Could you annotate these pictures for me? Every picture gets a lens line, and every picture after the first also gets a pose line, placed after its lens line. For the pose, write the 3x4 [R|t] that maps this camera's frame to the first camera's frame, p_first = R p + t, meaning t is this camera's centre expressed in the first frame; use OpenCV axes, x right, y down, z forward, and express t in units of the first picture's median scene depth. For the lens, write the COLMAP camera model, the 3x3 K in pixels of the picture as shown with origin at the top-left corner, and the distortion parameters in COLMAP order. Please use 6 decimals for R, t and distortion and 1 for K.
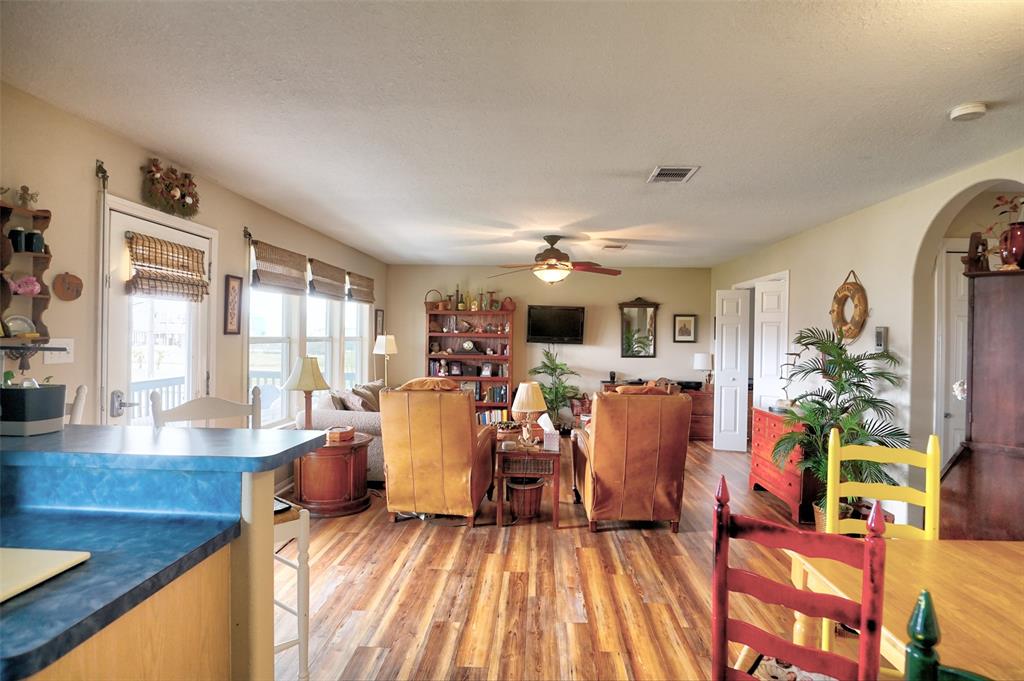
lens RADIAL K [[556.7, 0, 512.8], [0, 556.7, 334.8], [0, 0, 1]] dist [-0.016468, -0.000116]
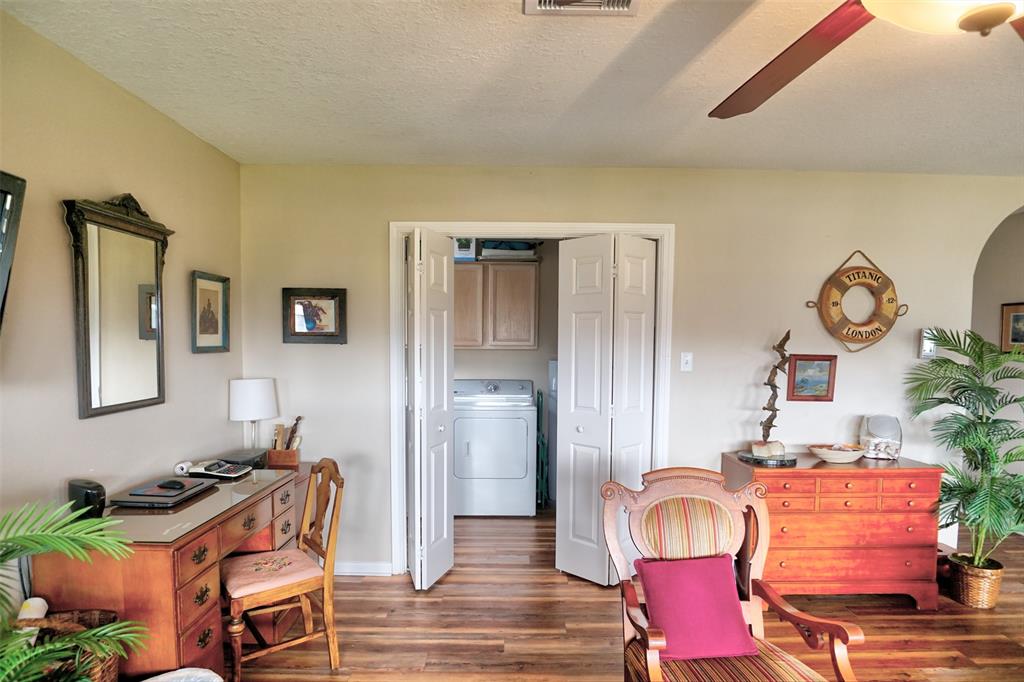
lens RADIAL K [[563.8, 0, 513.6], [0, 563.8, 374.0], [0, 0, 1]] dist [-0.015235, -0.000153]
pose [[-0.057465, -0.070674, 0.995843, -0.135860], [-0.009545, 0.997484, 0.070240, 0.000569], [-0.998302, -0.005469, -0.057995, 1.732126]]
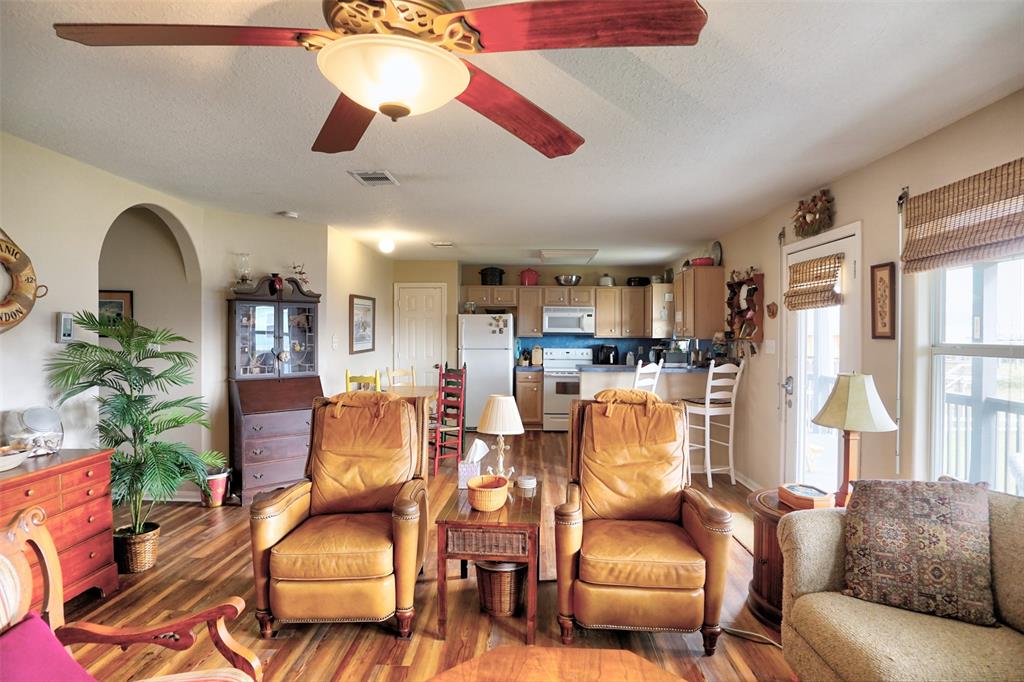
lens RADIAL K [[556.7, 0, 512.8], [0, 556.7, 335.3], [0, 0, 1]] dist [-0.016468, -0.000116]
pose [[-0.999654, -0.020906, -0.015981, 0.032799], [-0.020938, 0.999779, 0.001884, 0.004405], [0.015938, 0.002218, -0.999871, 1.877632]]
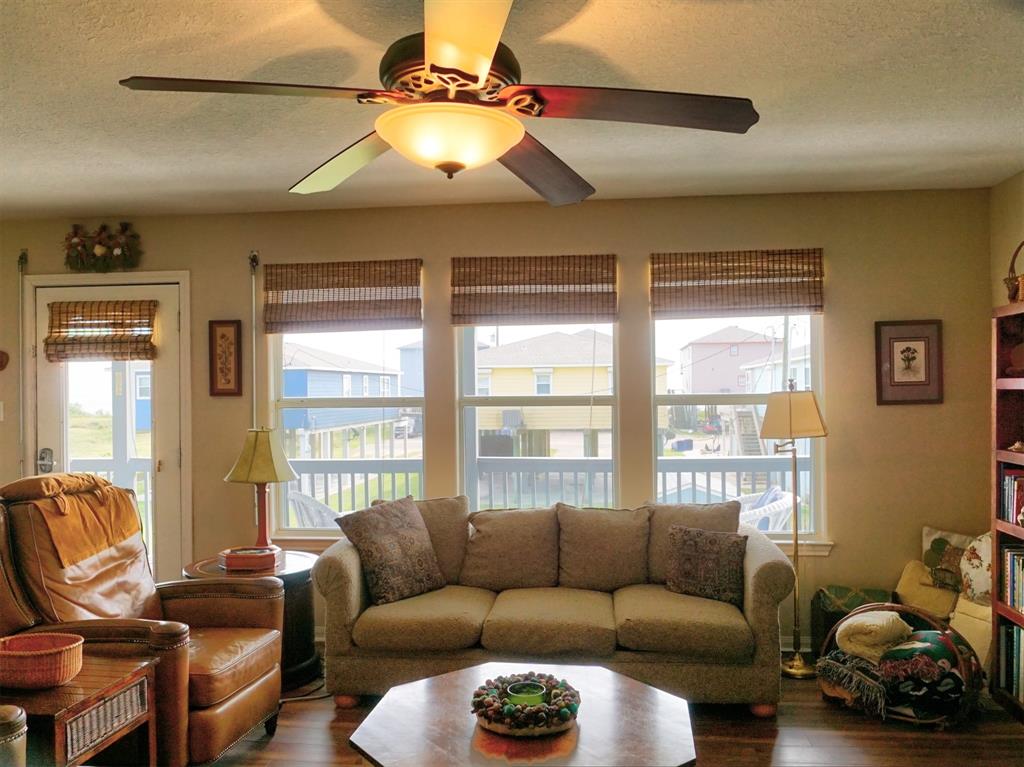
lens RADIAL K [[837.9, 0, 513.9], [0, 837.9, 386.9], [0, 0, 1]] dist [-0.031363, 0.000327]
pose [[-0.066808, -0.017313, -0.997616, 0.679383], [0.010296, 0.999784, -0.018040, 0.013640], [0.997713, -0.011477, -0.066615, 1.569740]]
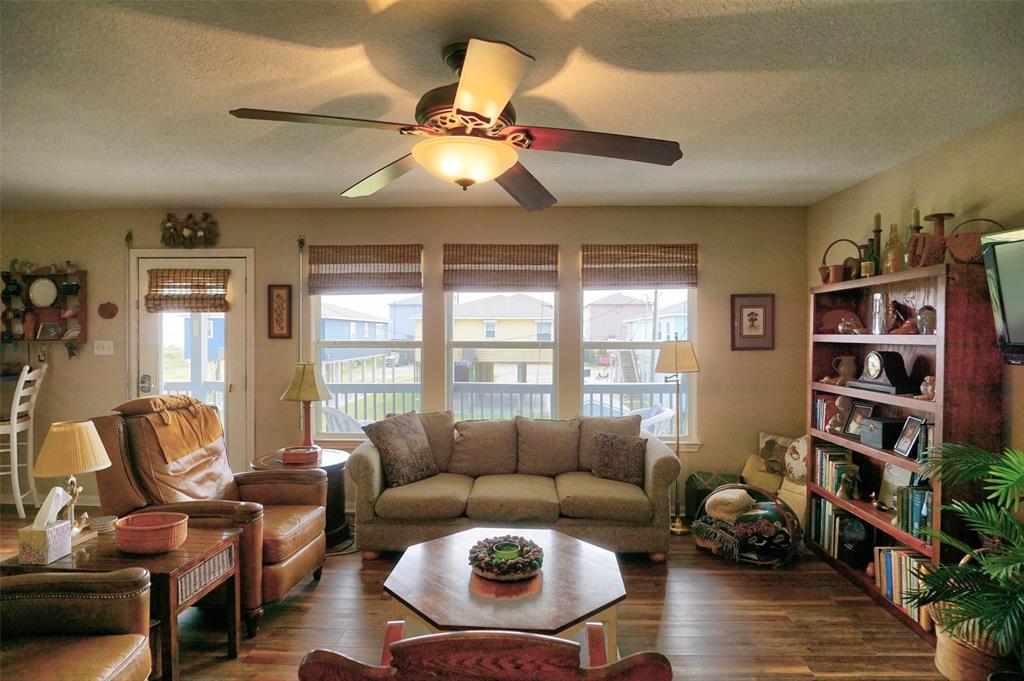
lens RADIAL K [[574.8, 0, 512.0], [0, 574.8, 340.5], [0, 0, 1]] dist [-0.032599, 0.003565]
pose [[0.012109, -0.003275, -0.999921, 0.667945], [-0.001518, 0.999993, -0.003294, 0.007239], [0.999926, 0.001558, 0.012104, 1.528991]]
